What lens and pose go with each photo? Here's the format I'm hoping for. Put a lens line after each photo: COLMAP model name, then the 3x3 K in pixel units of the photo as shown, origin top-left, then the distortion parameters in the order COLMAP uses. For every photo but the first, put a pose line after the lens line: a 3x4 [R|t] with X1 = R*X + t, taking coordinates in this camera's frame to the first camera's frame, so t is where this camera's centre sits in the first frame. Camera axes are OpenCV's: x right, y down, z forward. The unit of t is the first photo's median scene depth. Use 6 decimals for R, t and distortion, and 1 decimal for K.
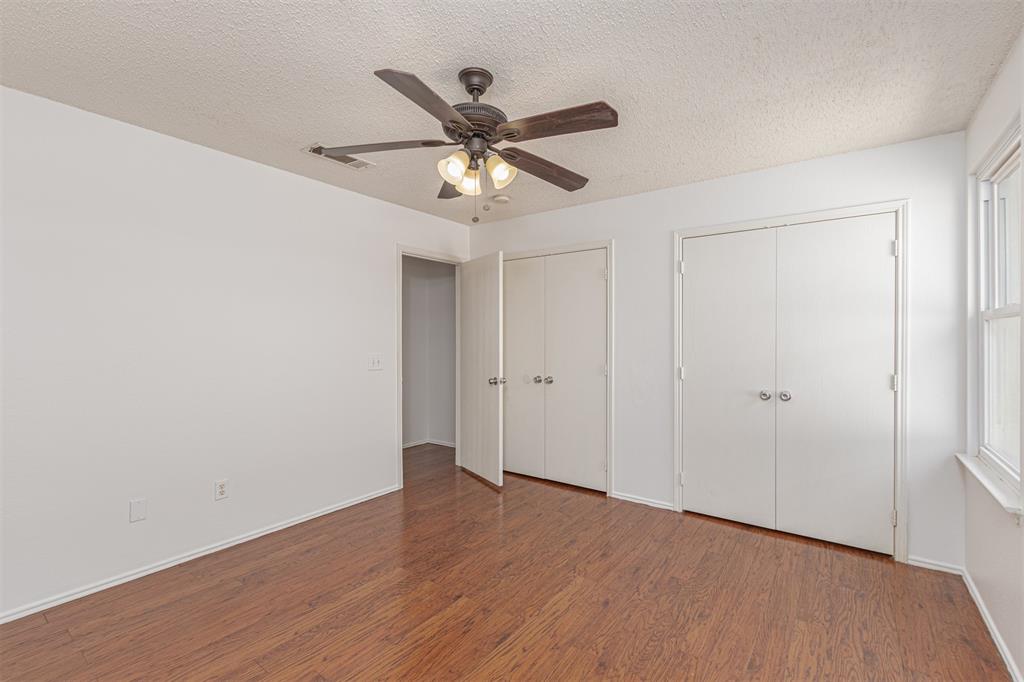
lens RADIAL K [[438.8, 0, 516.3], [0, 438.8, 339.7], [0, 0, 1]] dist [-0.028595, -0.000124]
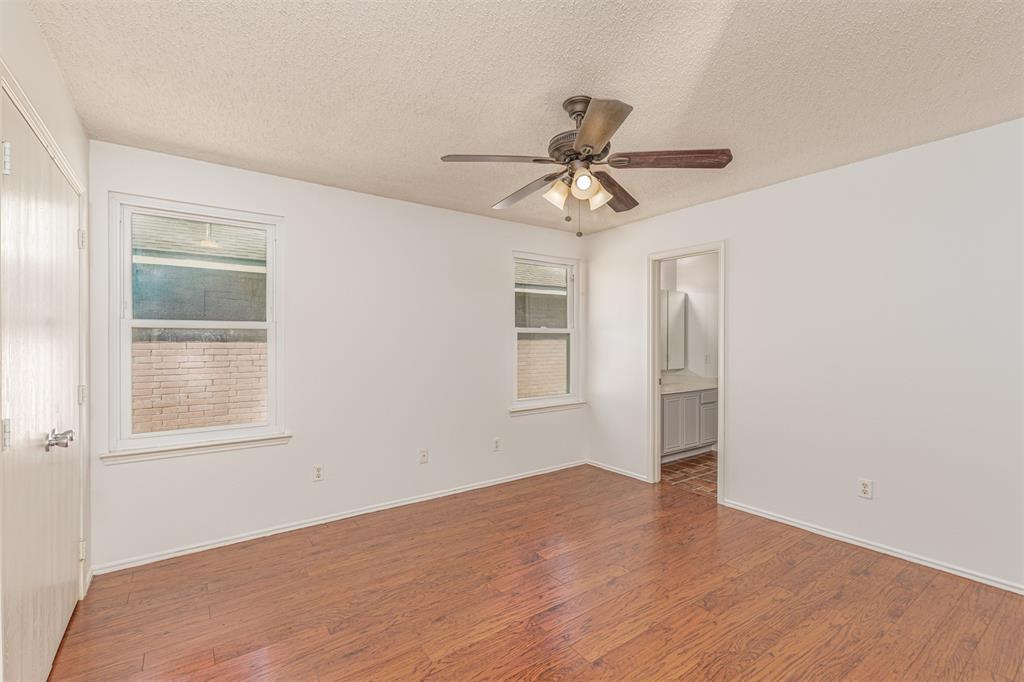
lens RADIAL K [[445.5, 0, 512.0], [0, 445.5, 341.0], [0, 0, 1]] dist [0.010080, -0.000474]
pose [[-0.955833, 0.000494, 0.293908, -0.154246], [0.001524, 0.999993, 0.003275, -0.001889], [-0.293905, 0.003578, -0.955828, 1.249861]]
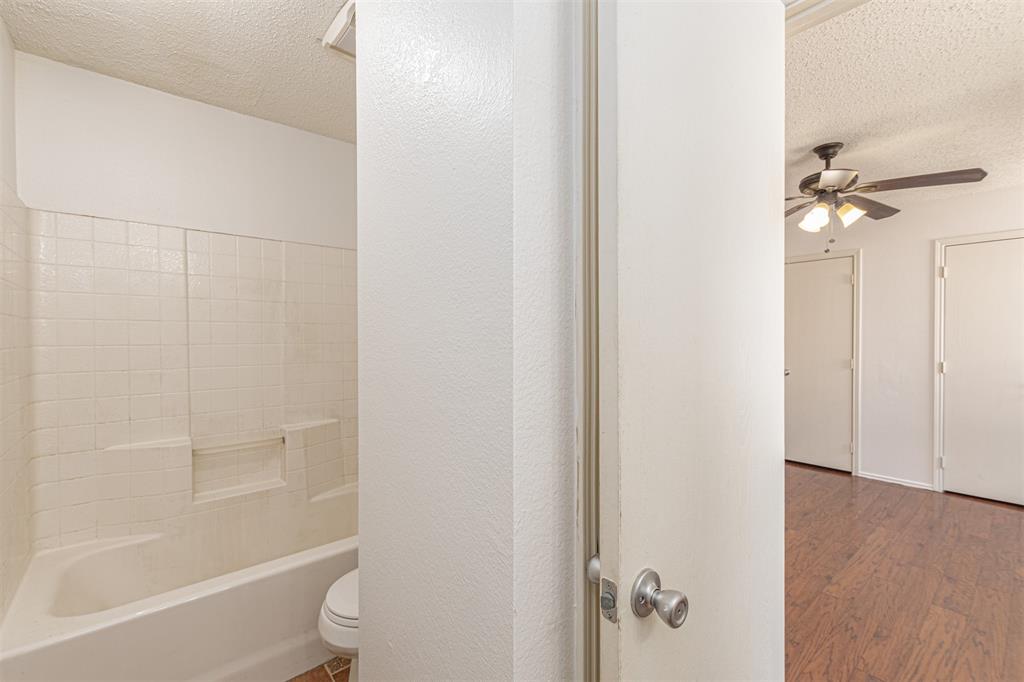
lens RADIAL K [[445.5, 0, 512.0], [0, 445.5, 341.0], [0, 0, 1]] dist [0.010080, -0.000474]
pose [[0.976425, -0.001081, -0.215853, -0.450723], [0.003241, 0.999948, 0.009652, -0.005380], [0.215831, -0.010124, 0.976378, -0.360982]]
